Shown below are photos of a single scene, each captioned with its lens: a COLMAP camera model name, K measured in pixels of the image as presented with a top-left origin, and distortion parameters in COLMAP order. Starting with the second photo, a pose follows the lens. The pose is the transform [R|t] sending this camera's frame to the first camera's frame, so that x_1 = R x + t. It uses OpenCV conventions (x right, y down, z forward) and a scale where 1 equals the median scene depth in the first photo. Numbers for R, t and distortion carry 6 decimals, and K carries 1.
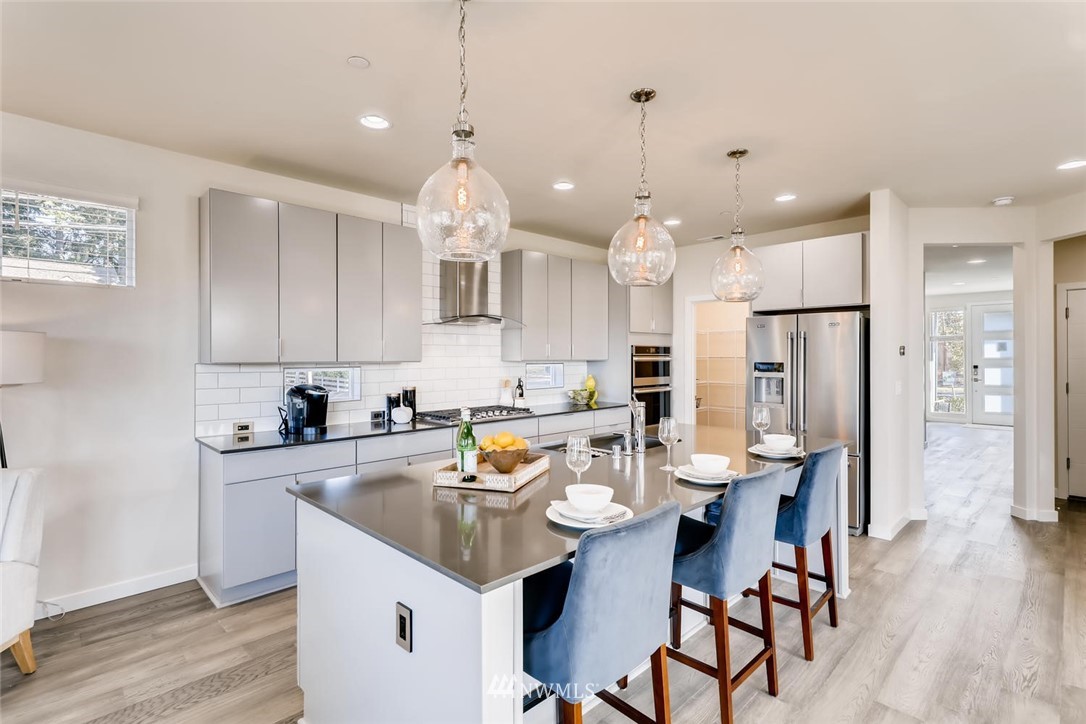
lens RADIAL K [[517.3, 0, 546.0], [0, 517.3, 355.5], [0, 0, 1]] dist [0.004698, 0.002134]
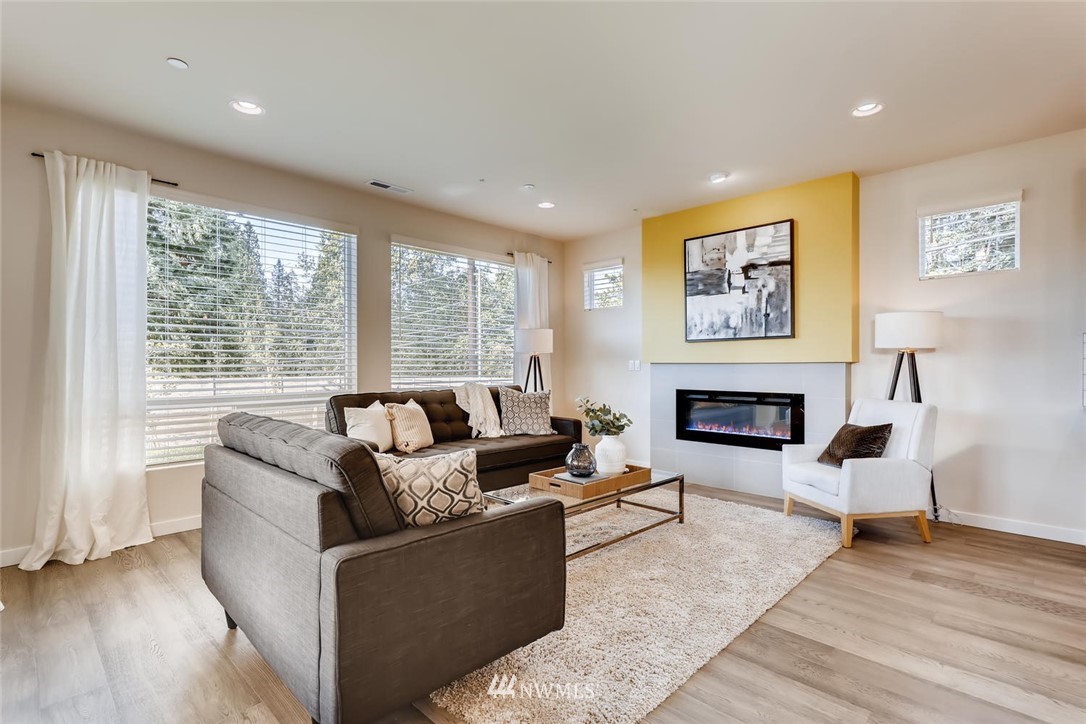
lens RADIAL K [[517.3, 0, 543.6], [0, 517.3, 364.1], [0, 0, 1]] dist [0.004698, 0.002134]
pose [[0.019305, 0.001697, -0.999812, 0.302554], [0.004889, 0.999986, 0.001792, 0.064338], [0.999802, -0.004923, 0.019297, -0.071923]]
